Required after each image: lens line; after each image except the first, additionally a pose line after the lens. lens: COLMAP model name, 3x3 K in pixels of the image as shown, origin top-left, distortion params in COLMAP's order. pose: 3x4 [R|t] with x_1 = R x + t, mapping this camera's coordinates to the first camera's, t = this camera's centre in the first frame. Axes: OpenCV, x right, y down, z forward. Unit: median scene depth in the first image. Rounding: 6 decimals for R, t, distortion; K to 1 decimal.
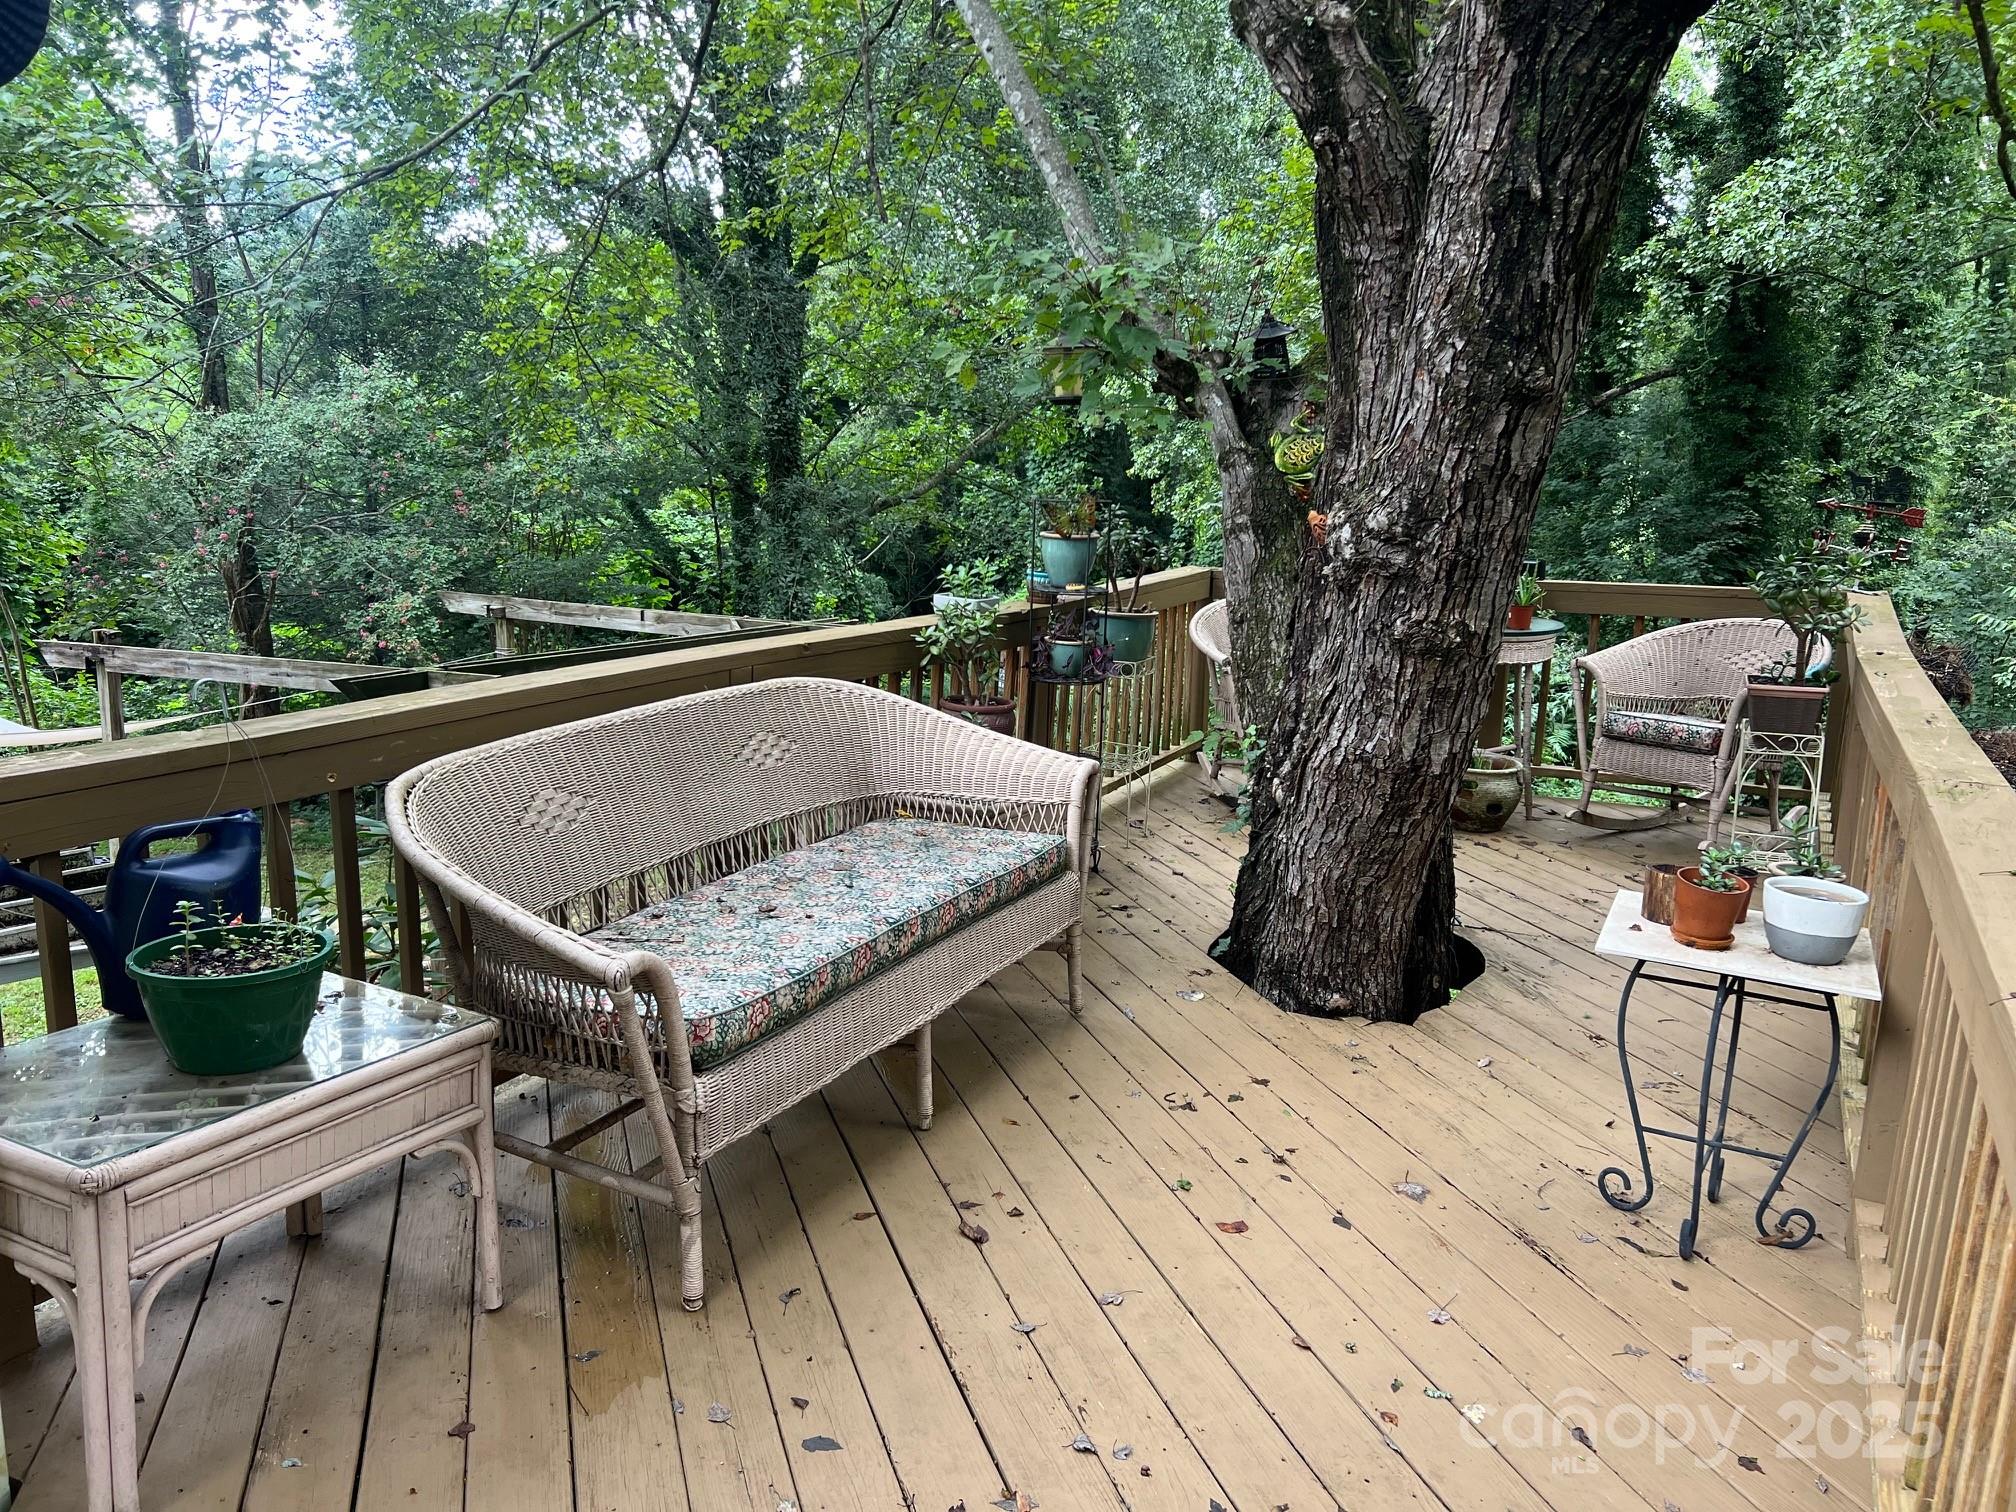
lens RADIAL K [[1517.0, 0, 1005.6], [0, 1517.0, 758.0], [0, 0, 1]] dist [0.032141, -0.037091]
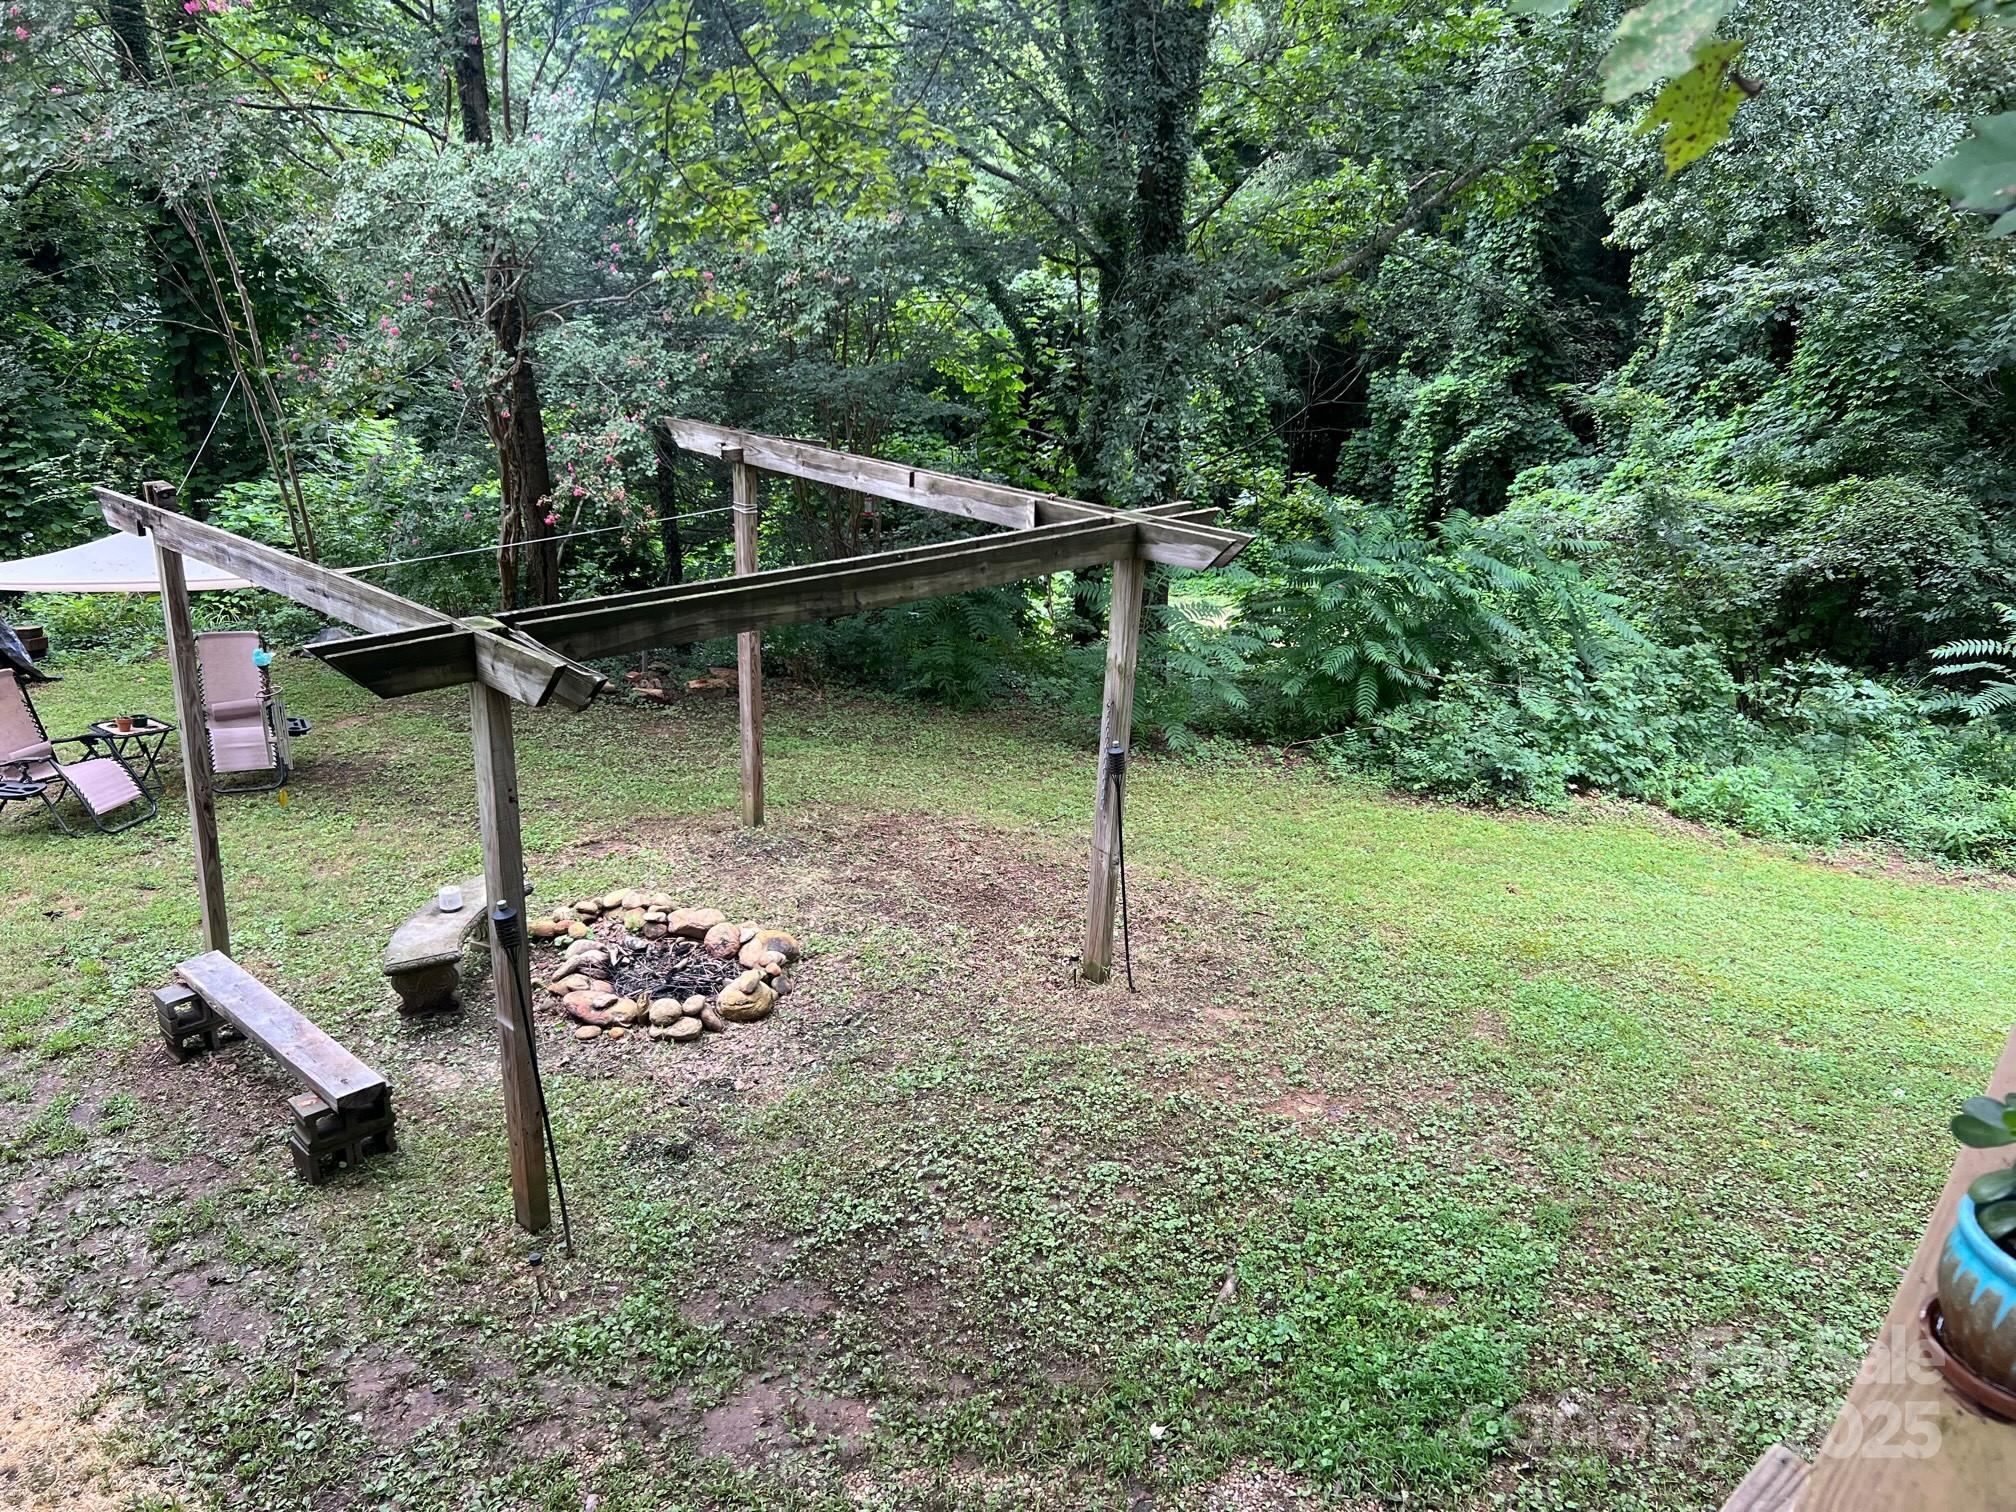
lens RADIAL K [[1544.9, 0, 1007.8], [0, 1544.9, 751.4], [0, 0, 1]] dist [0.052576, -0.008236]
pose [[0.968240, 0.101612, -0.228442, -0.009575], [-0.068068, 0.986308, 0.150212, -0.034086], [0.240577, -0.129892, 0.961900, 0.134306]]
